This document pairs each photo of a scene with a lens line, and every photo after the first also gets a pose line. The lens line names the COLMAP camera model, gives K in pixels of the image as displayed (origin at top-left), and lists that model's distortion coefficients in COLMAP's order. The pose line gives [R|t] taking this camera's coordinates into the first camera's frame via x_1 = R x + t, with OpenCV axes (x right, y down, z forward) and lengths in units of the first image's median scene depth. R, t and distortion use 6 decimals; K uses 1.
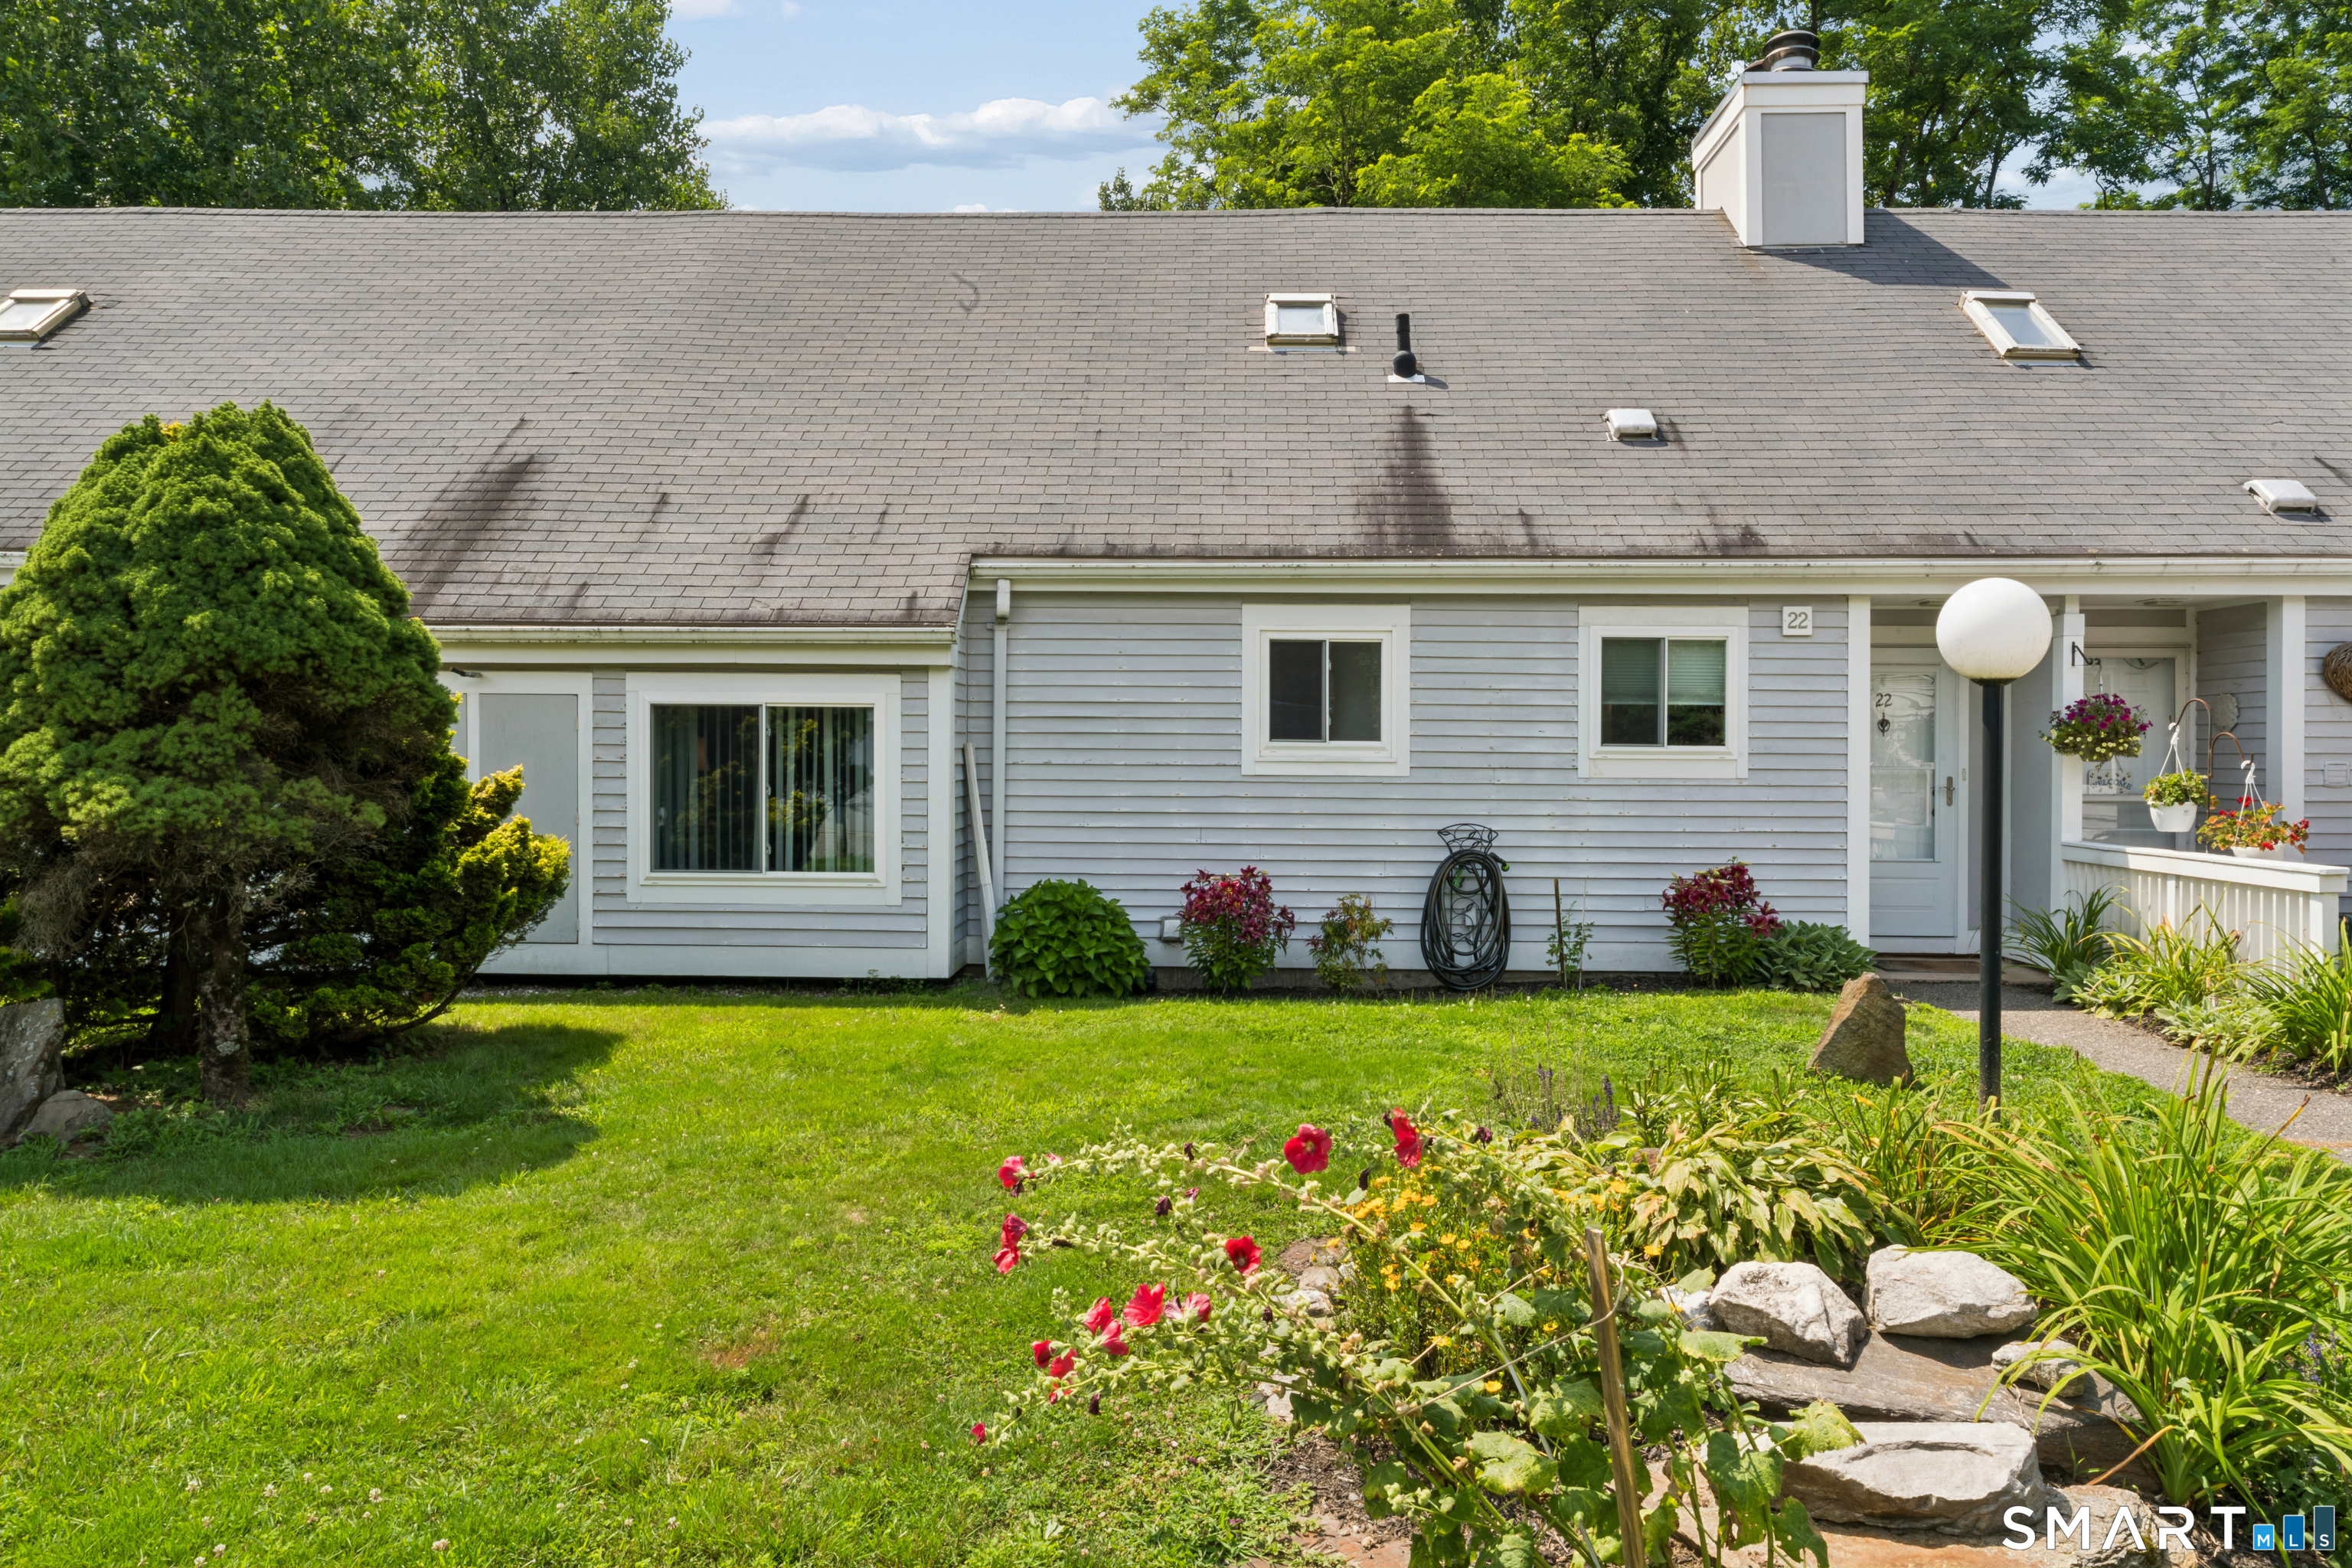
lens RADIAL K [[1599.6, 0, 1177.6], [0, 1599.6, 784.8], [0, 0, 1]] dist [0.011274, -0.008400]
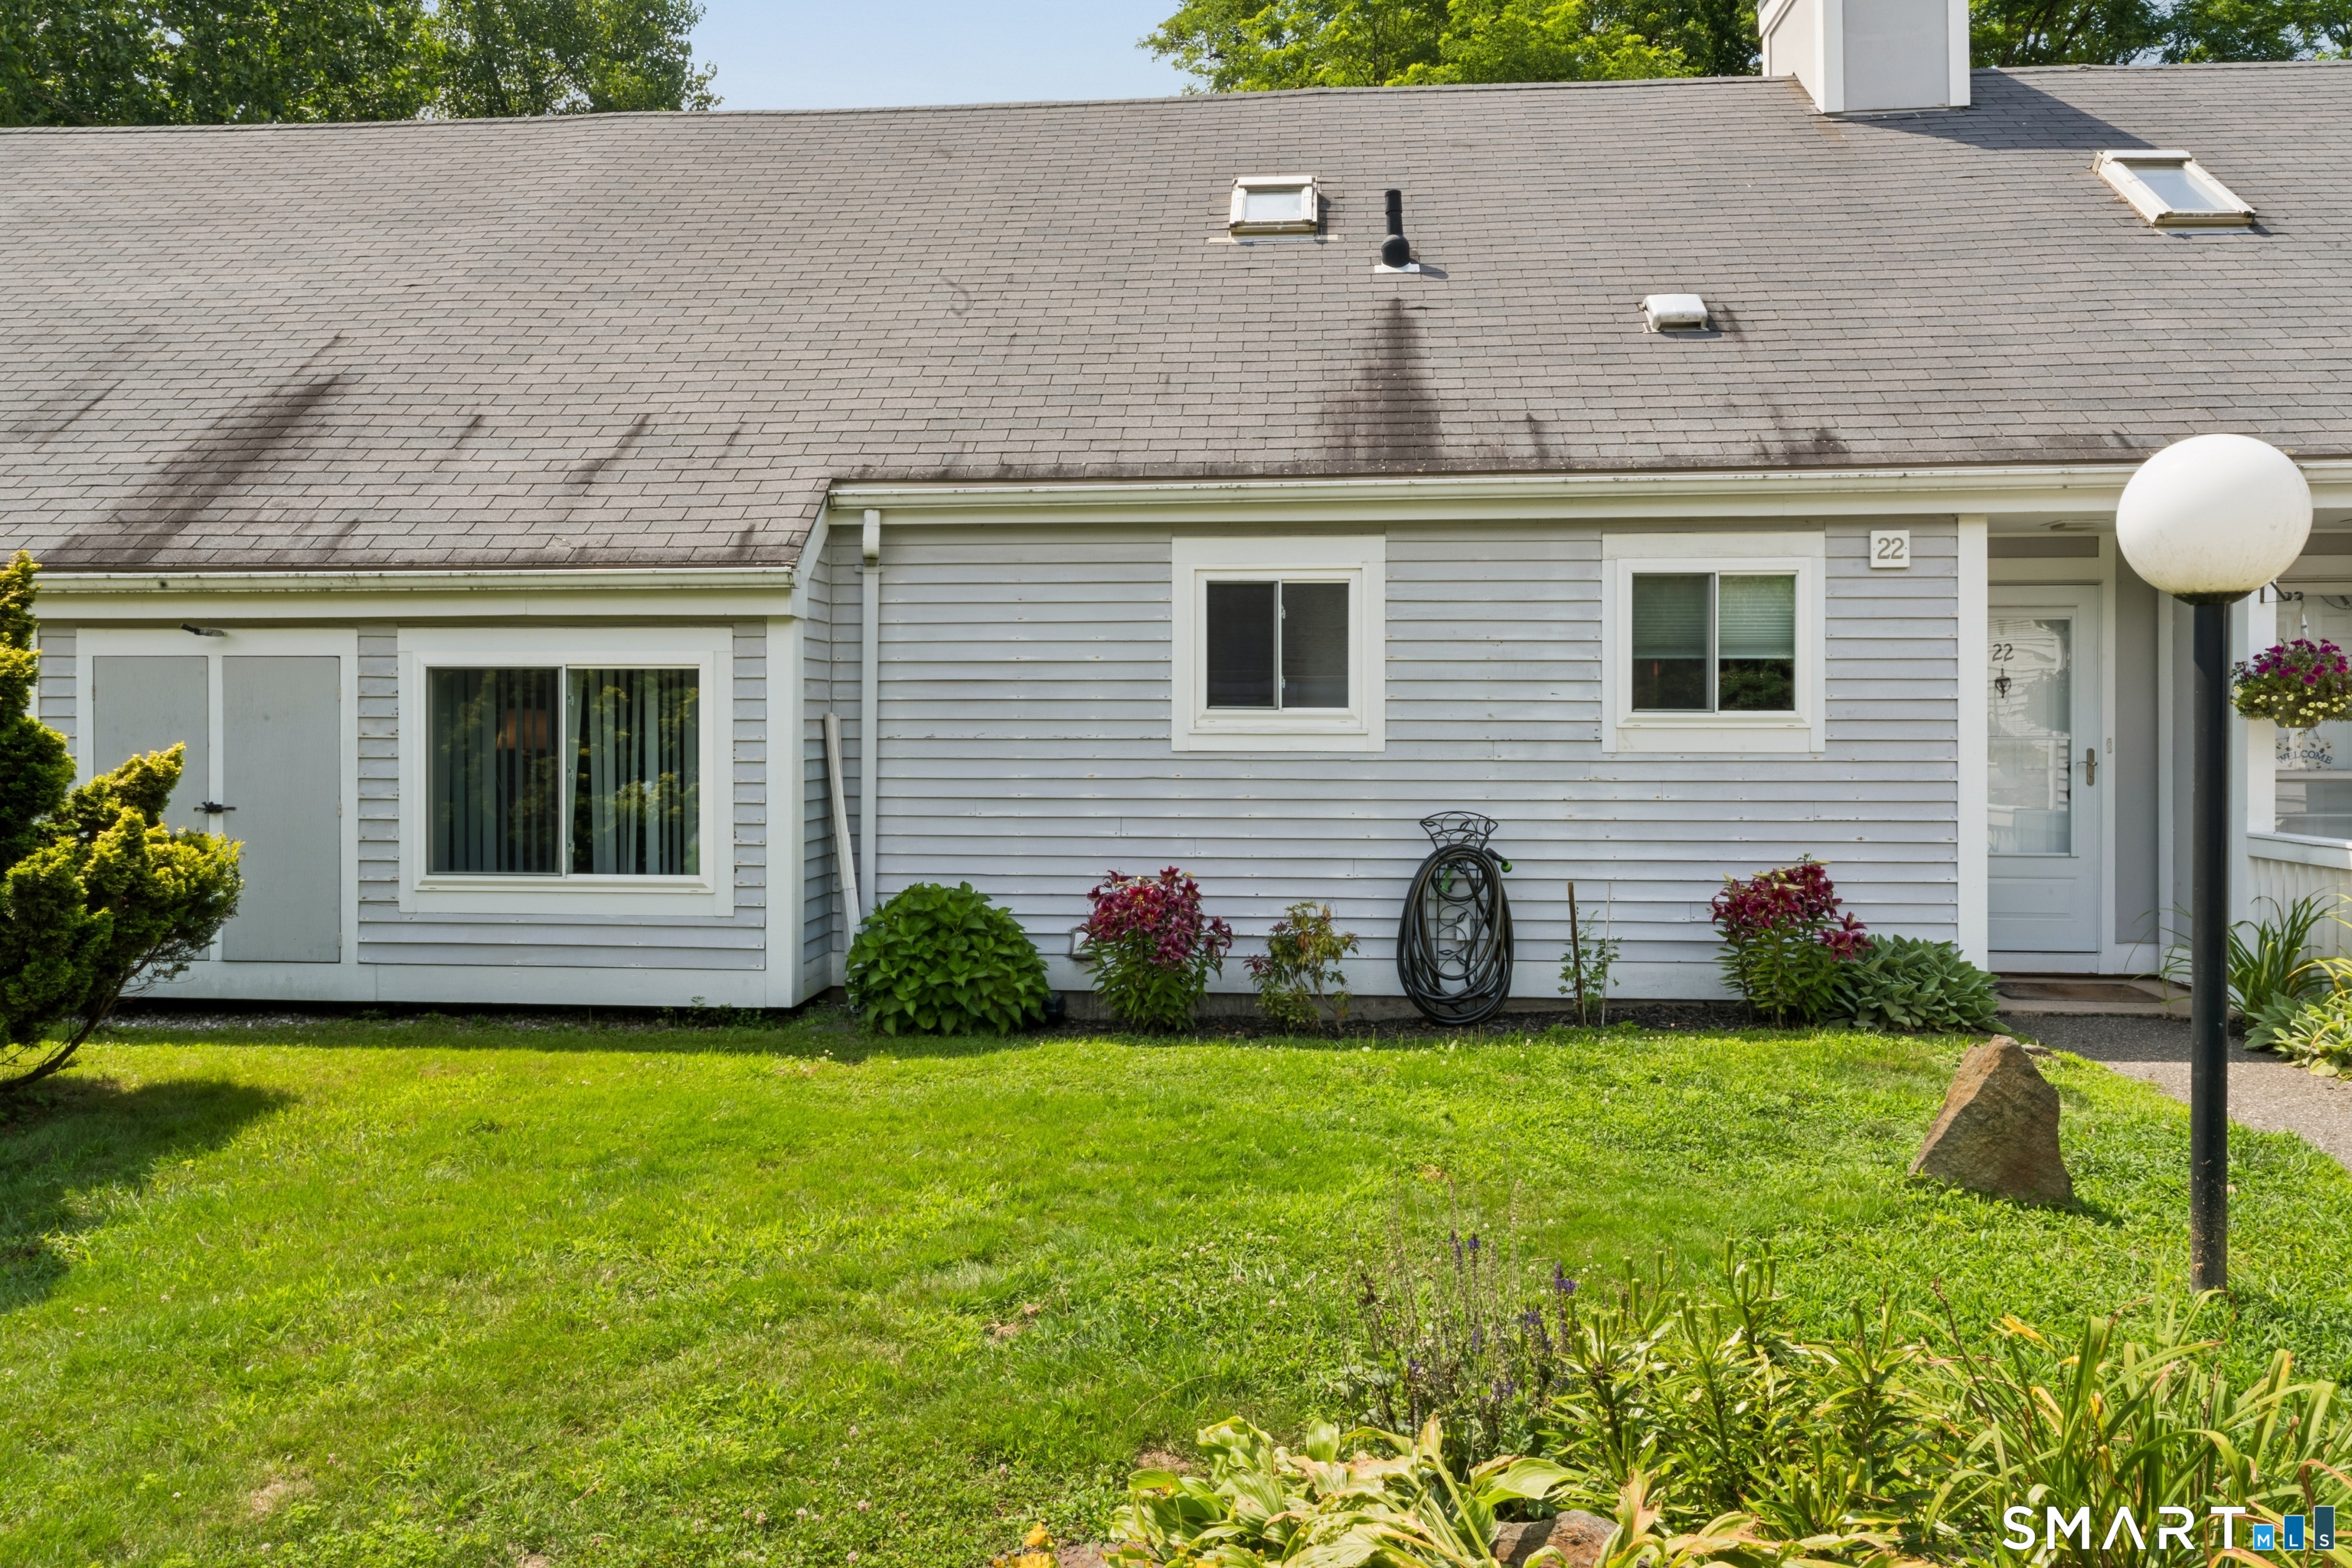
lens RADIAL K [[1599.6, 0, 1122.7], [0, 1599.6, 763.9], [0, 0, 1]] dist [0.011274, -0.008400]
pose [[0.997074, -0.004618, -0.076302, 0.075952], [0.004730, 0.999988, 0.001285, -0.000856], [0.076295, -0.001642, 0.997084, 0.199629]]
